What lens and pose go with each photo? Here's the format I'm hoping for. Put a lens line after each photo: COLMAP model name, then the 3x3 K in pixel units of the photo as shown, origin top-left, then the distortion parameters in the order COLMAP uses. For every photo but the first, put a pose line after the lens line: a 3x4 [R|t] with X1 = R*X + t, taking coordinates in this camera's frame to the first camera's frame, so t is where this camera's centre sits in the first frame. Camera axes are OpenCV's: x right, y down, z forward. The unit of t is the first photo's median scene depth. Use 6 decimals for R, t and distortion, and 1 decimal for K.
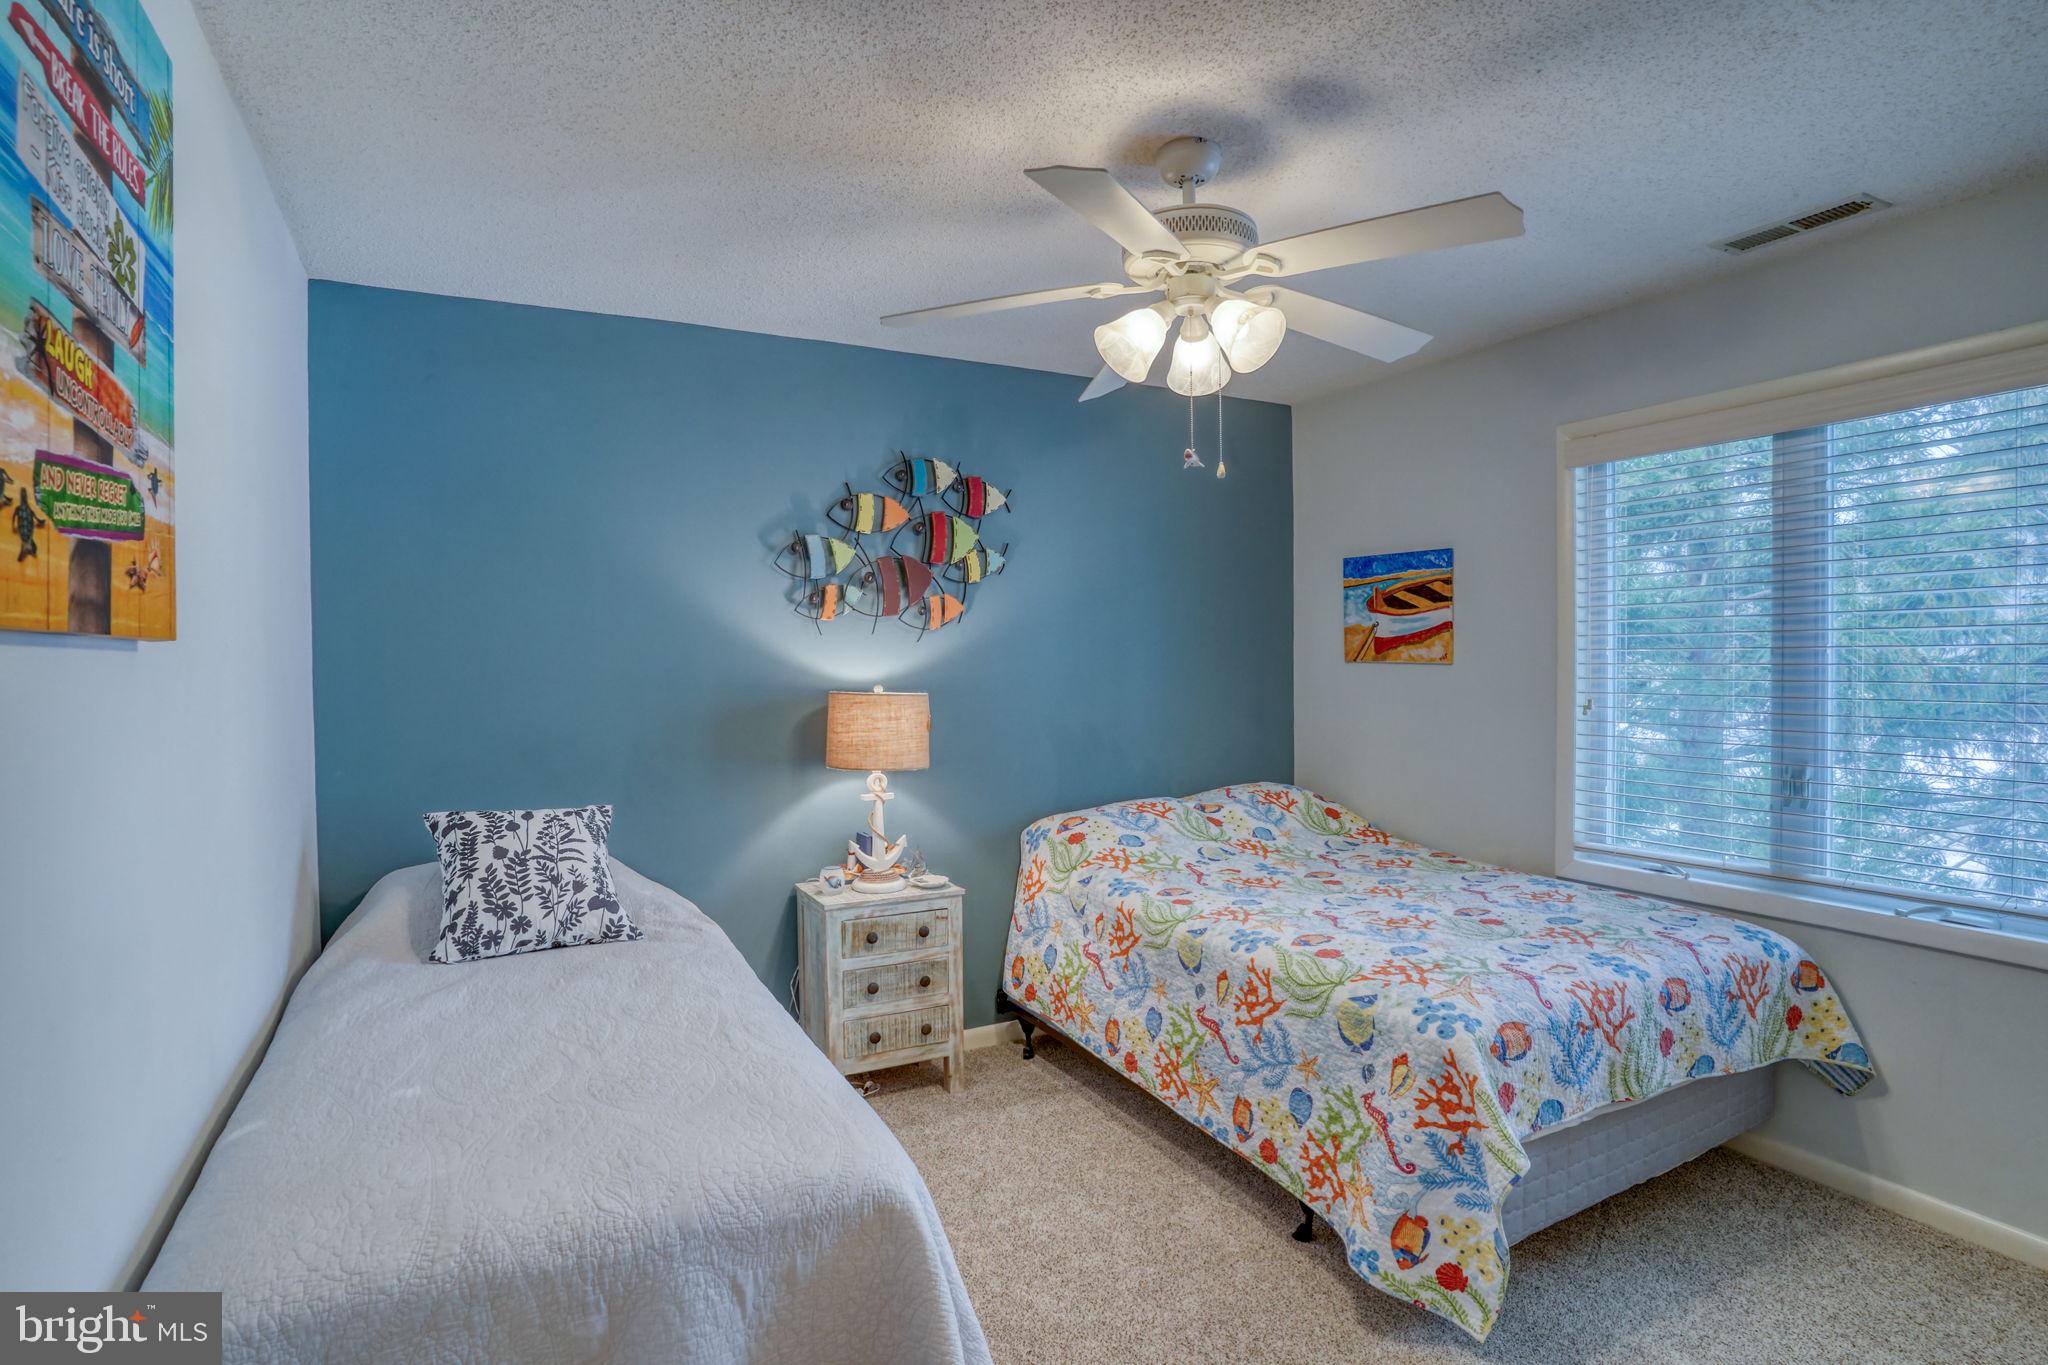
lens RADIAL K [[1018.8, 0, 1018.2], [0, 1018.8, 672.6], [0, 0, 1]] dist [-0.063609, 0.026191]
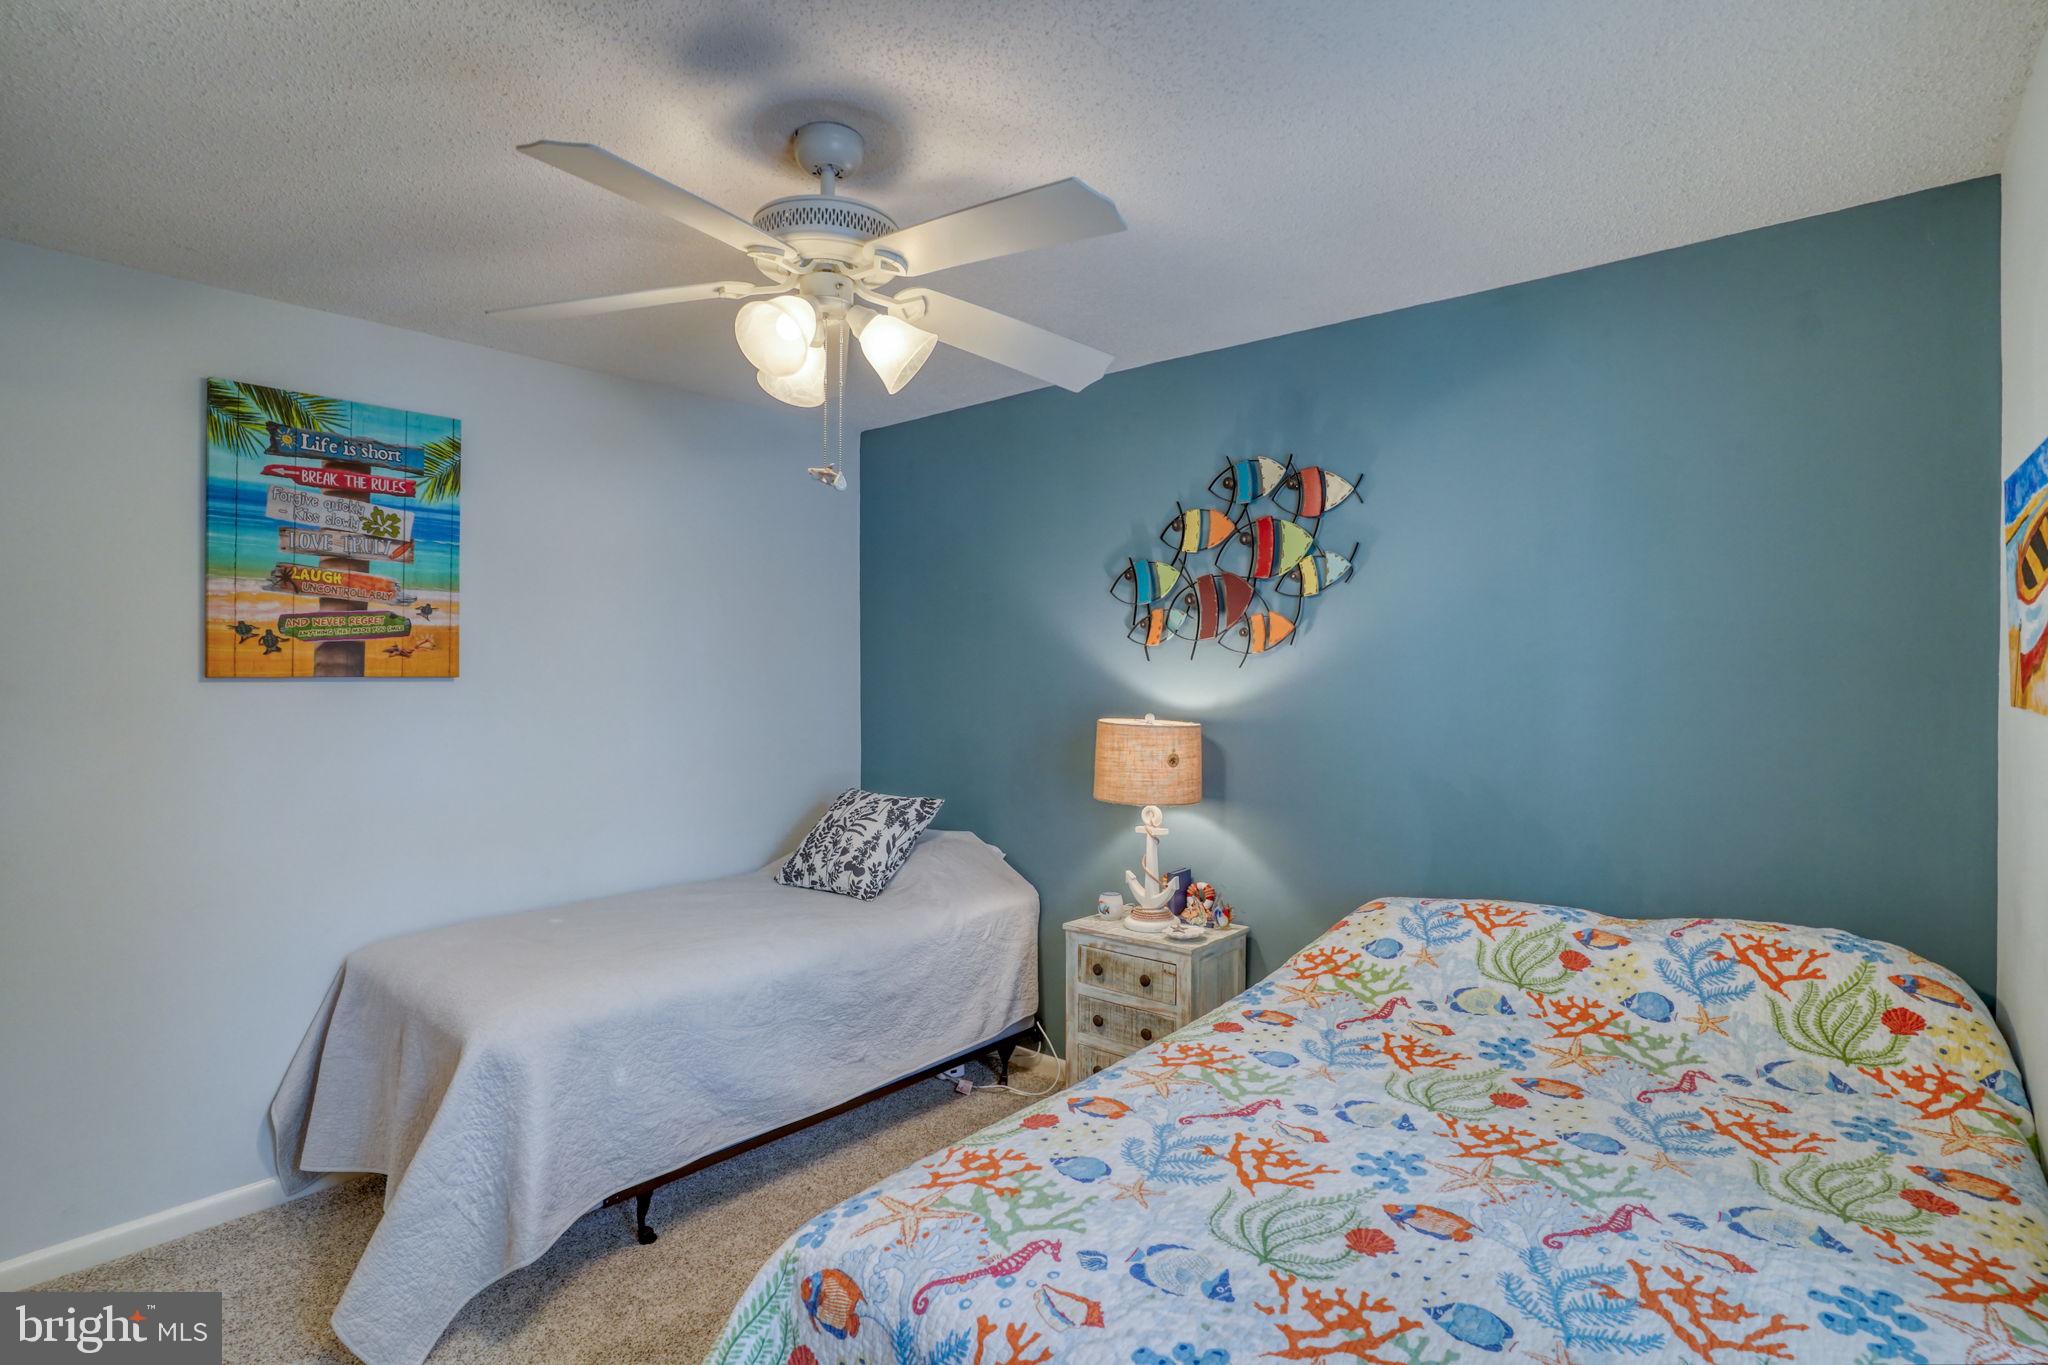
lens RADIAL K [[994.2, 0, 1025.3], [0, 994.2, 688.9], [0, 0, 1]] dist [-0.067978, 0.000221]
pose [[0.392448, 0.016770, -0.919621, 0.710183], [-0.014860, 0.999819, 0.011891, -0.021607], [0.919654, 0.008999, 0.392626, 0.556551]]
